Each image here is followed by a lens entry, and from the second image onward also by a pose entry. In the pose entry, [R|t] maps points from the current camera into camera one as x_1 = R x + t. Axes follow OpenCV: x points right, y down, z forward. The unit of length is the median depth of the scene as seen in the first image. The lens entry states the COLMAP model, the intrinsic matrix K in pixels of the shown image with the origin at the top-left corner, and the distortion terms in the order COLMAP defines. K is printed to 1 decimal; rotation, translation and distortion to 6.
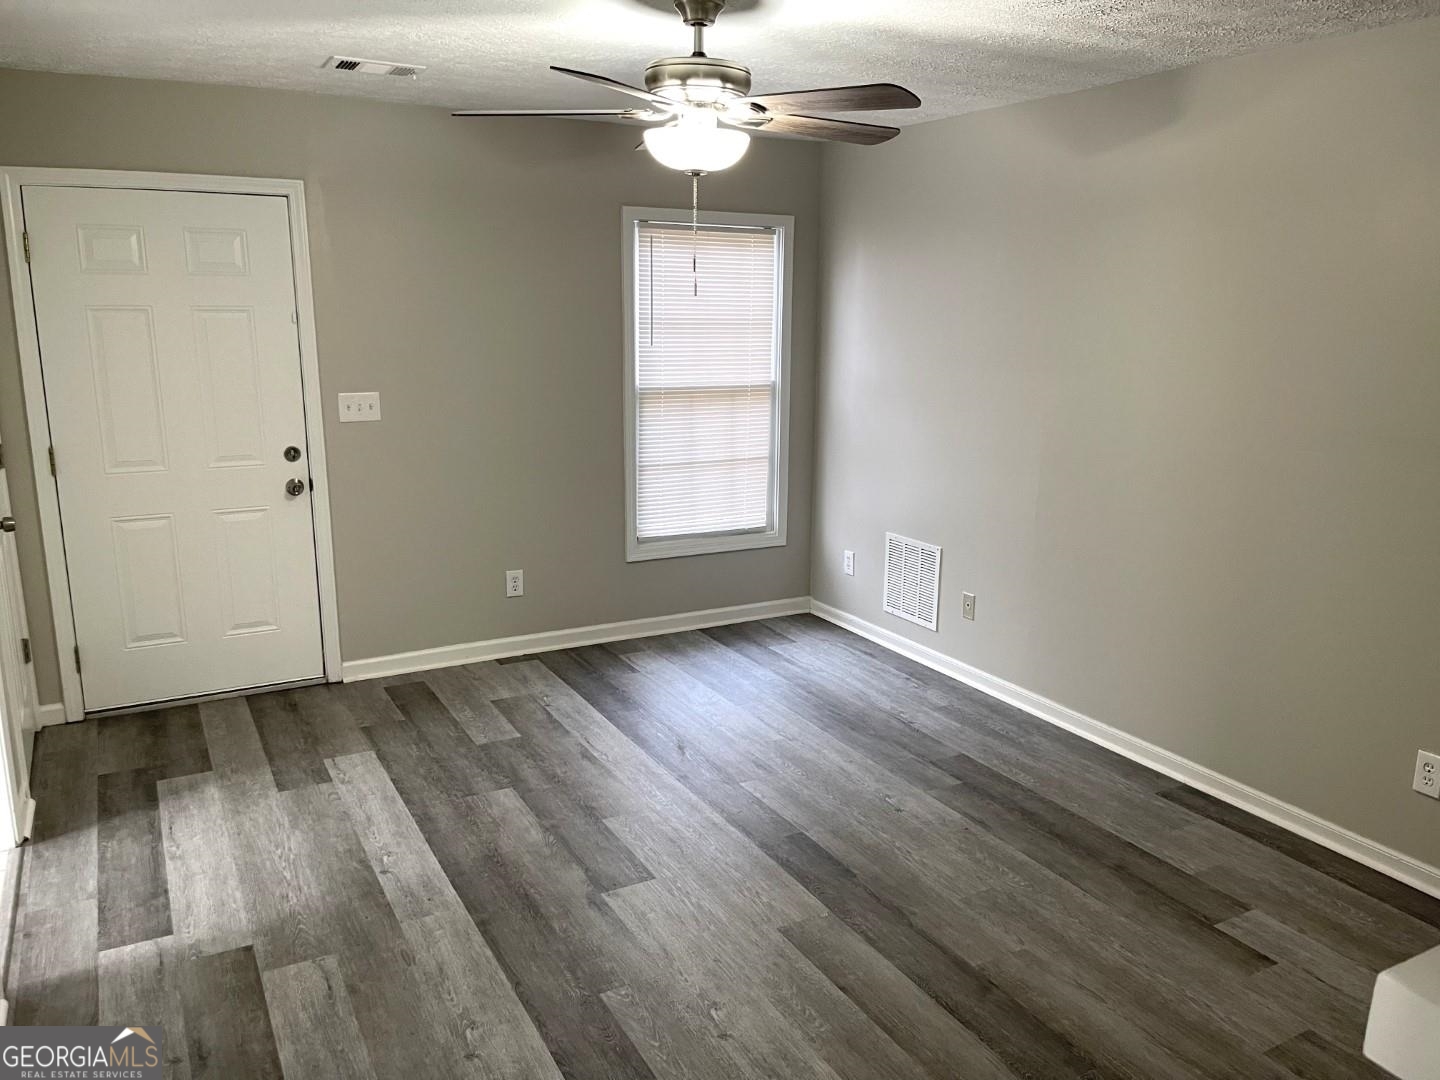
lens RADIAL K [[1093.3, 0, 743.3], [0, 1093.3, 550.3], [0, 0, 1]] dist [0.077455, -0.119373]
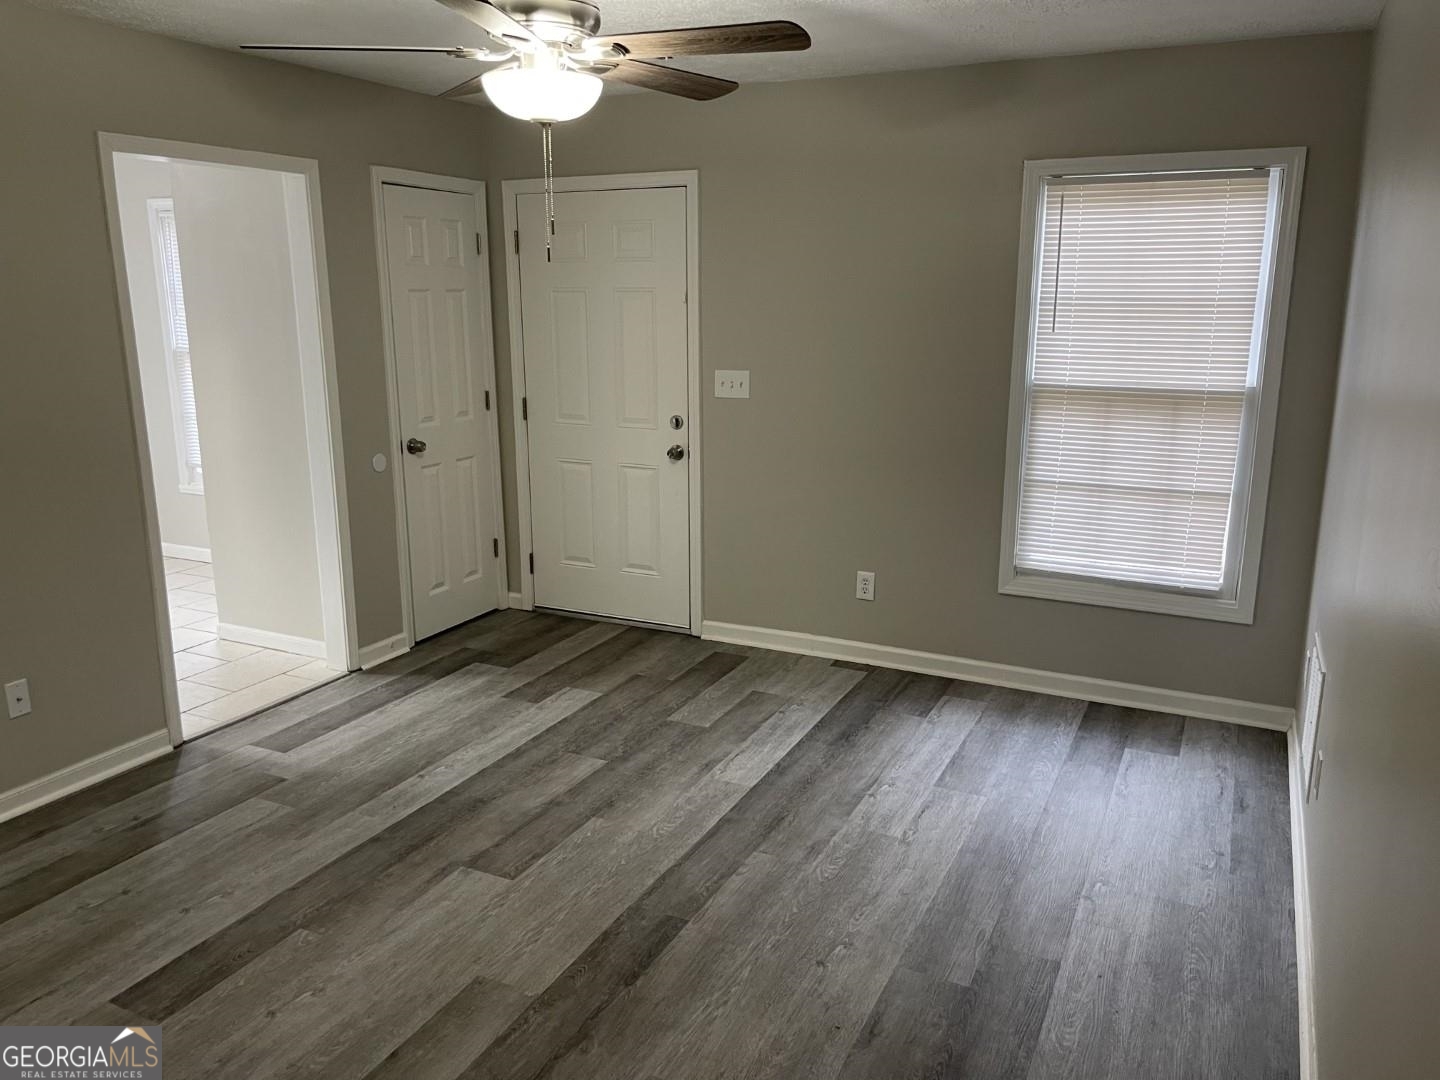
lens RADIAL K [[1107.7, 0, 719.9], [0, 1107.7, 547.4], [0, 0, 1]] dist [0.072944, -0.095033]
pose [[0.564848, 0.179261, -0.805489, 0.563635], [-0.179972, 0.979383, 0.091755, -0.078346], [0.805330, 0.093138, 0.585464, 0.418455]]
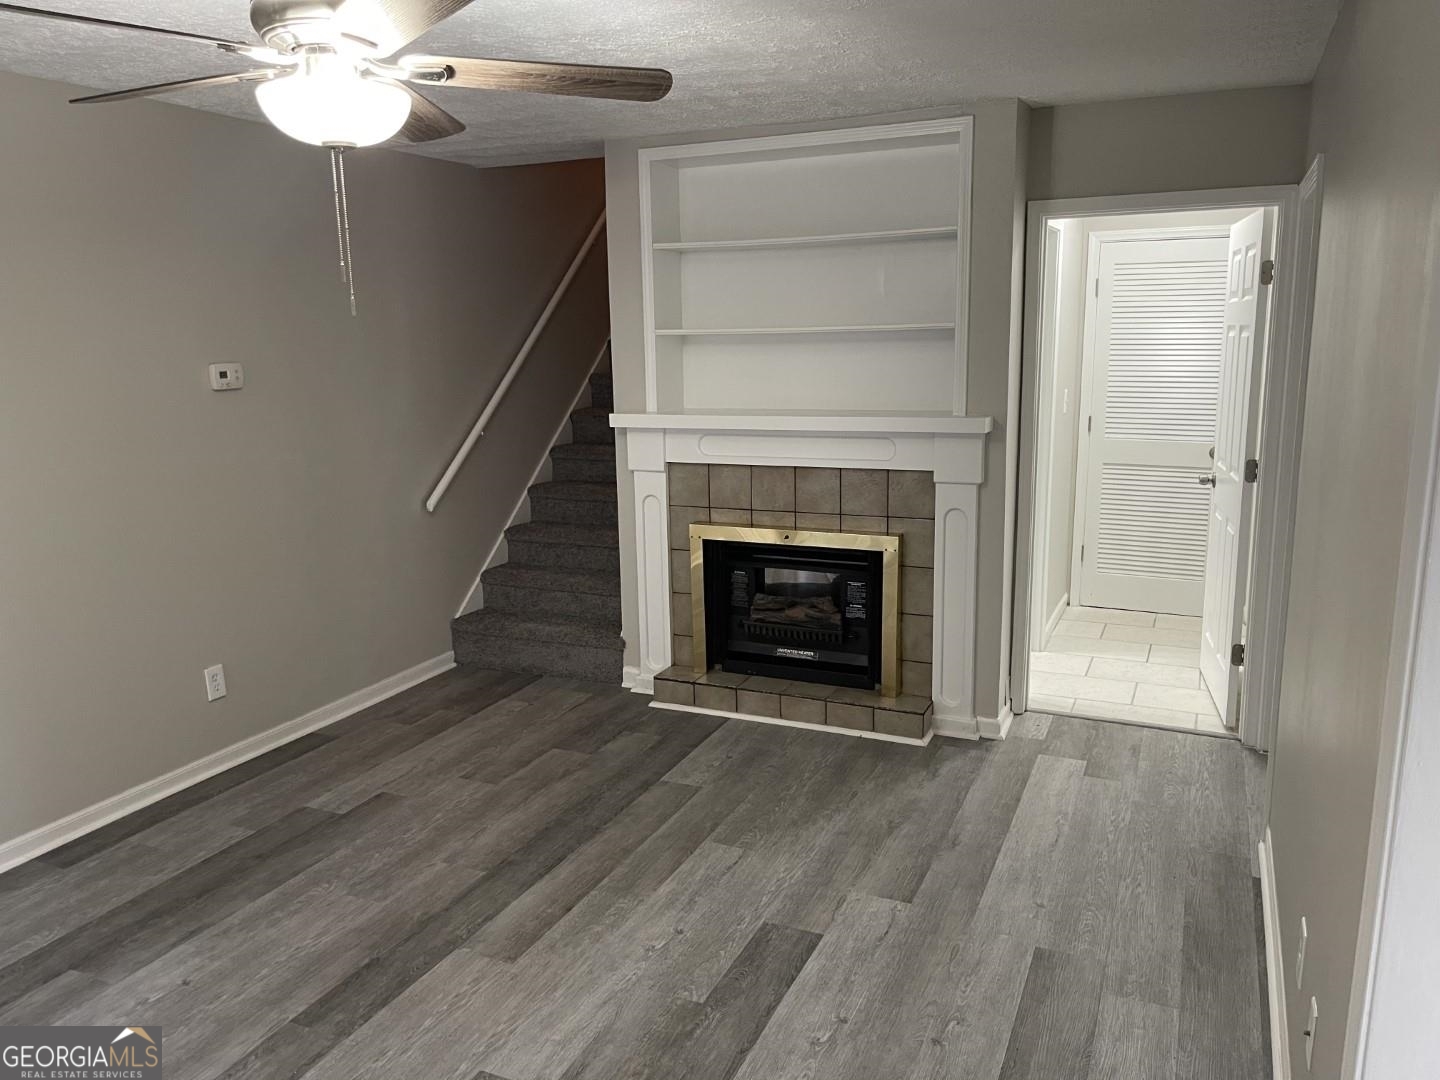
lens RADIAL K [[1079.0, 0, 692.8], [0, 1079.0, 540.7], [0, 0, 1]] dist [0.141458, -0.218230]
pose [[-0.578020, -0.157336, 0.800711, -0.545236], [0.192045, 0.927447, 0.320873, -0.197901], [-0.793103, 0.339244, -0.505867, 0.866688]]
